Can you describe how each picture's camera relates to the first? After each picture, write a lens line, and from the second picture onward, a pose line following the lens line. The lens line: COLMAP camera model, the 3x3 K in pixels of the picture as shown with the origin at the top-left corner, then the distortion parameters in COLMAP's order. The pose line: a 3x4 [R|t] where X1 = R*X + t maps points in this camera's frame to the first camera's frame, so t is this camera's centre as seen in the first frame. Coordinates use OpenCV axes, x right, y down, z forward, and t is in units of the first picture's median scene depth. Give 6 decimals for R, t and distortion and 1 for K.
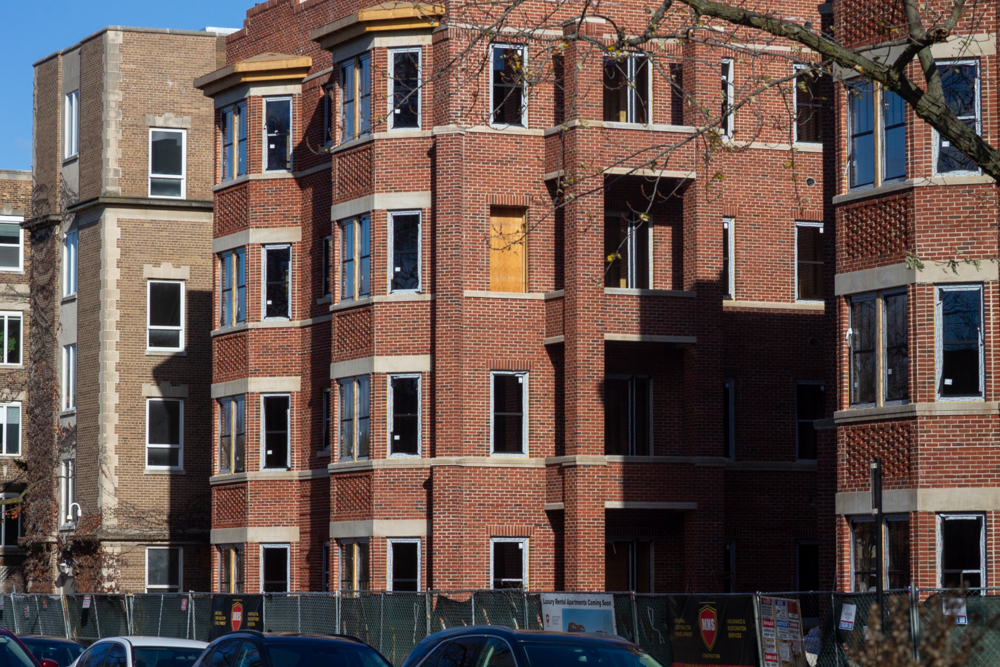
lens RADIAL K [[3430.4, 0, 500.0], [0, 3430.4, 333.5], [0, 0, 1]] dist [-0.011507, -0.640996]
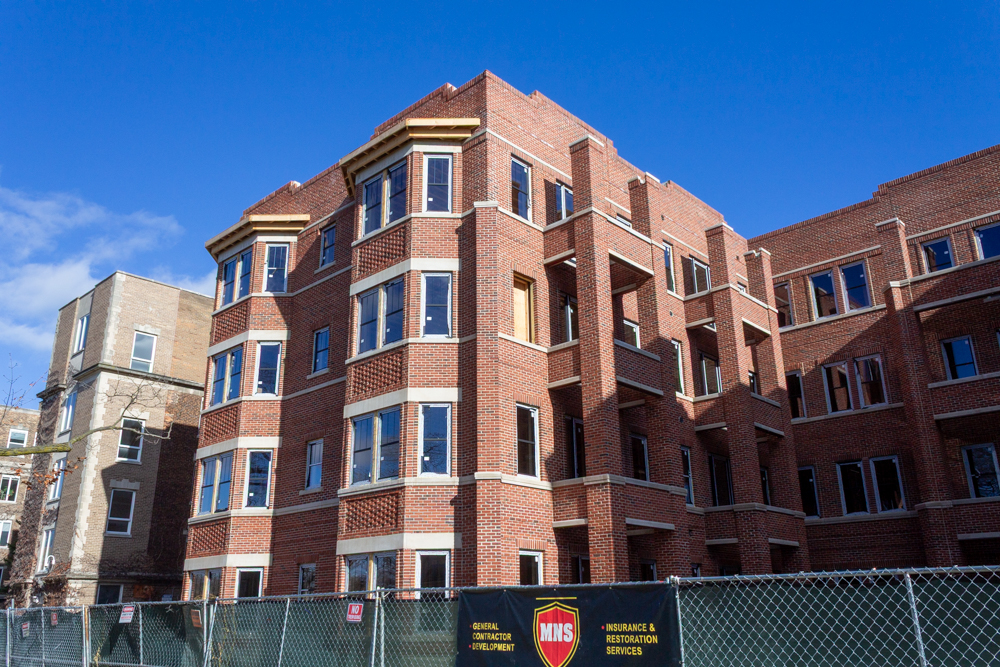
lens RADIAL K [[818.0, 0, 489.3], [0, 818.0, 335.4], [0, 0, 1]] dist [0.050712, -0.055952]
pose [[0.927353, 0.113899, 0.356430, -0.101604], [-0.020206, 0.966401, -0.256246, 0.054403], [-0.373641, 0.230428, 0.898496, 0.674035]]
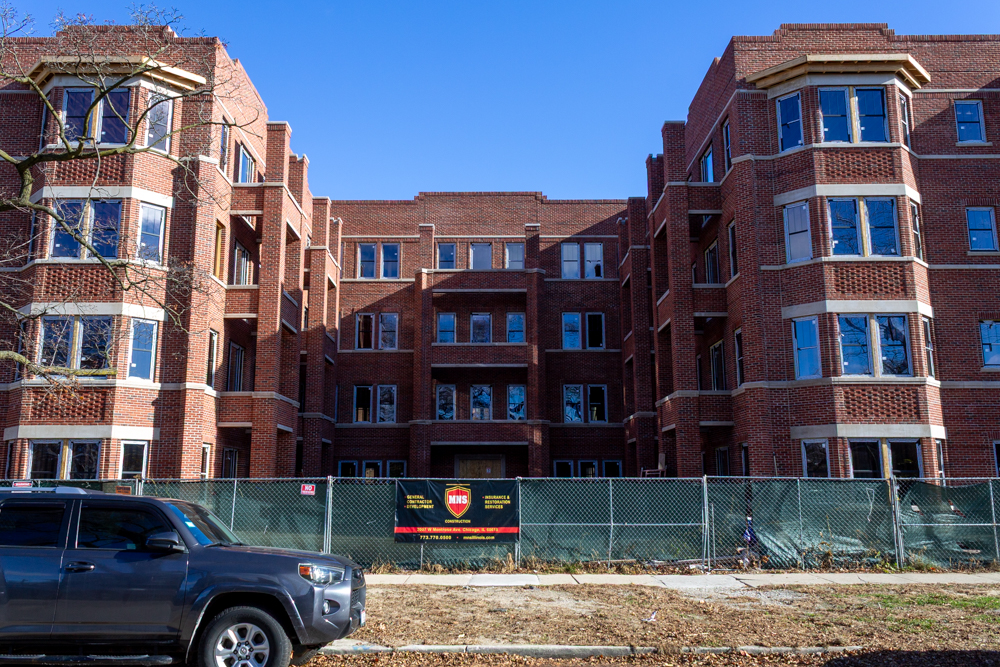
lens RADIAL K [[840.8, 0, 489.7], [0, 840.8, 333.8], [0, 0, 1]] dist [0.061032, -0.083215]
pose [[0.414000, 0.167275, 0.894775, -0.247310], [-0.070299, 0.985910, -0.151786, 0.053504], [-0.907558, -0.000062, 0.419926, 0.667713]]
